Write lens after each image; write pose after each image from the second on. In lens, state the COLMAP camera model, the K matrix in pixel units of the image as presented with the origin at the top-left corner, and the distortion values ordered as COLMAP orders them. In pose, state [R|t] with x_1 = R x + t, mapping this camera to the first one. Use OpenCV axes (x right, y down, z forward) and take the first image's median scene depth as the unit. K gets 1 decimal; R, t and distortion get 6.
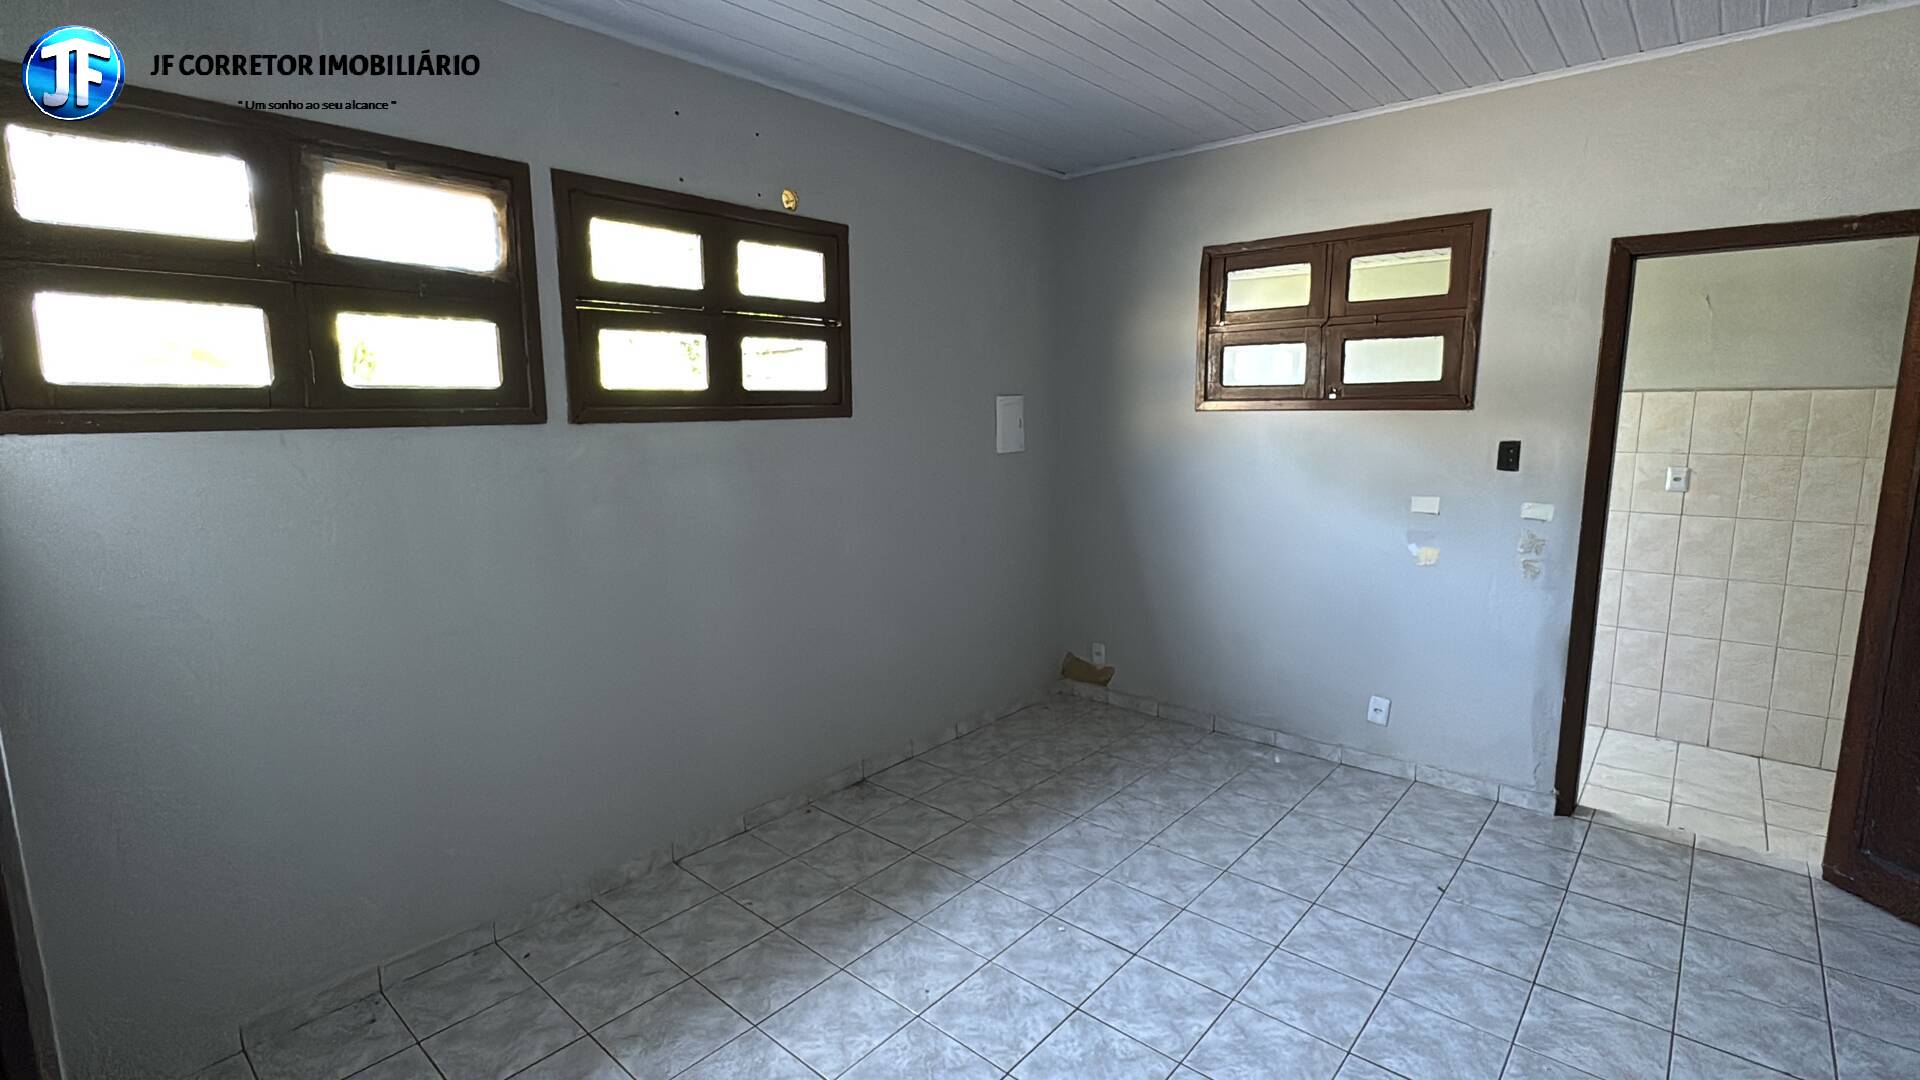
lens RADIAL K [[876.2, 0, 962.3], [0, 876.2, 540.9], [0, 0, 1]] dist [-0.007991, 0.000564]
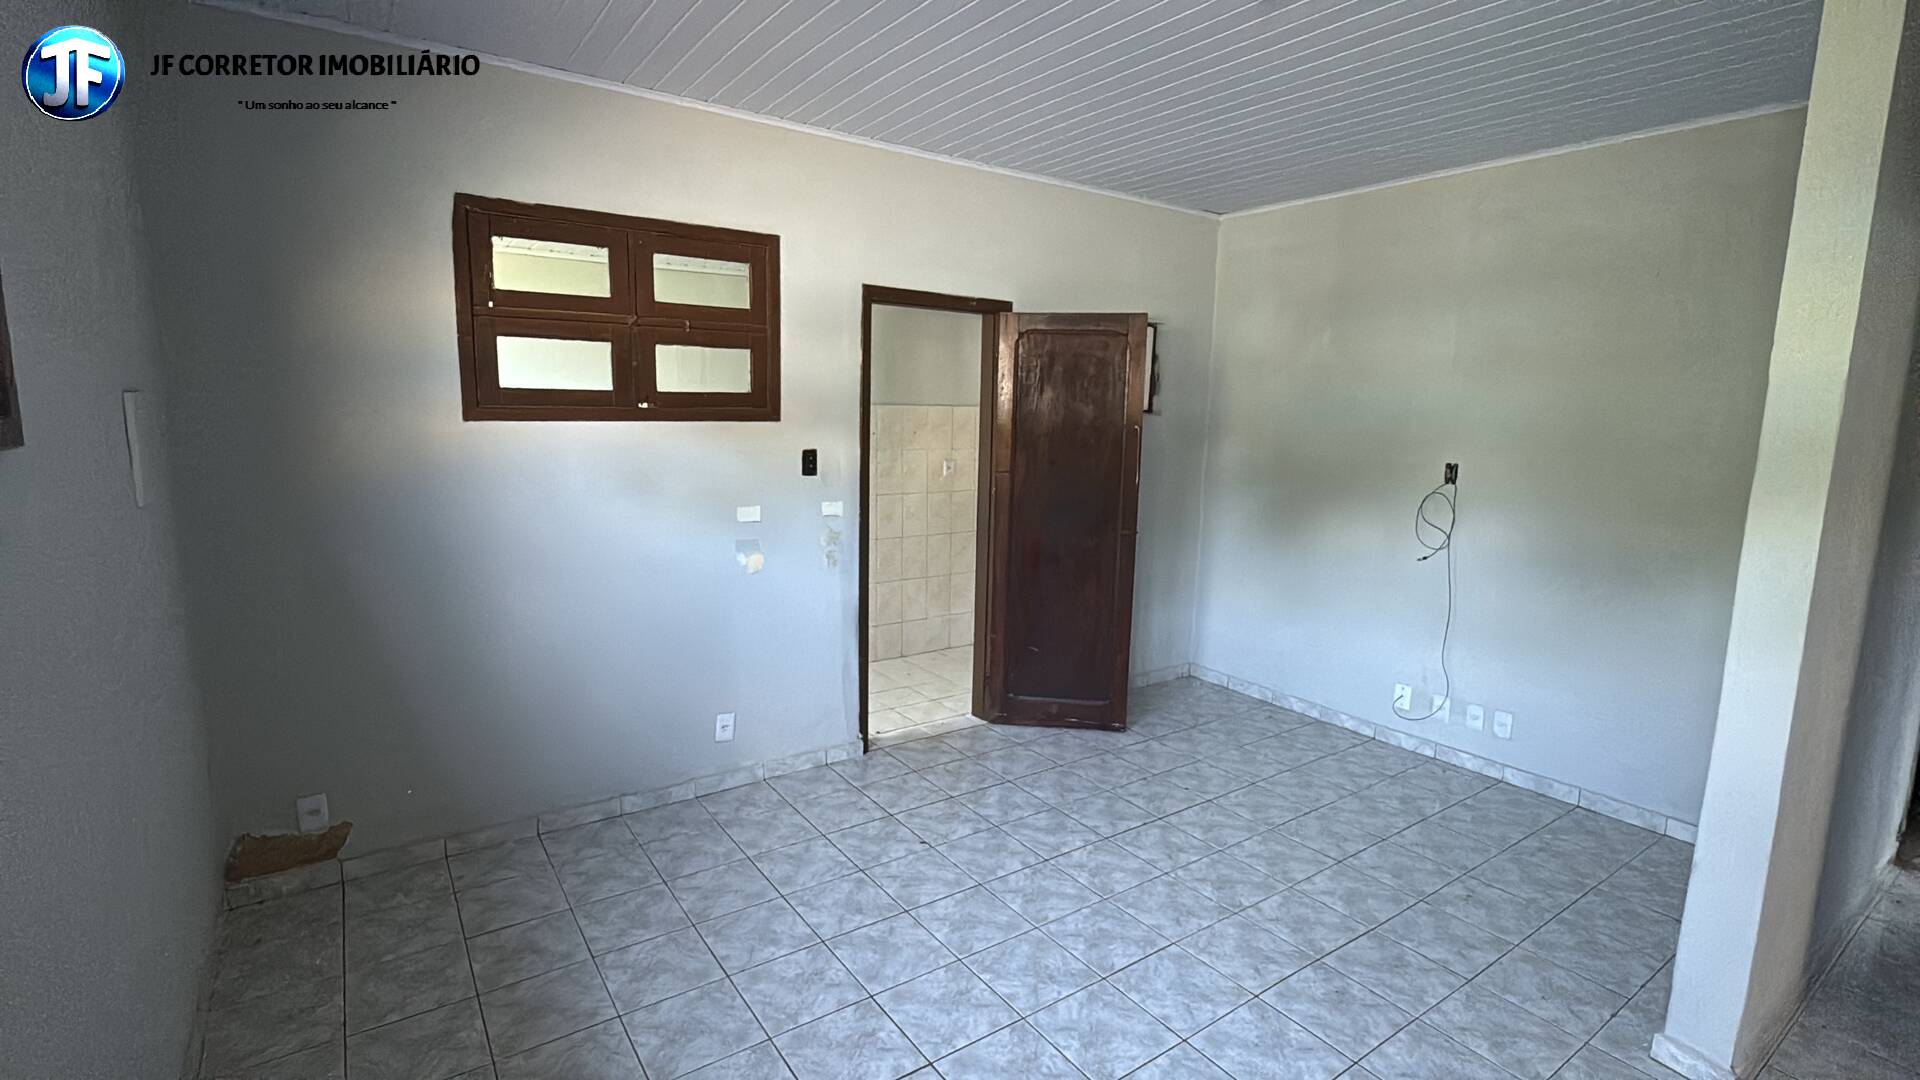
lens RADIAL K [[876.2, 0, 964.8], [0, 876.2, 536.5], [0, 0, 1]] dist [-0.007991, 0.000564]
pose [[0.229227, -0.132506, 0.964312, -0.410529], [0.126649, 0.986329, 0.105426, -0.093042], [-0.965098, 0.097962, 0.242875, 0.521424]]
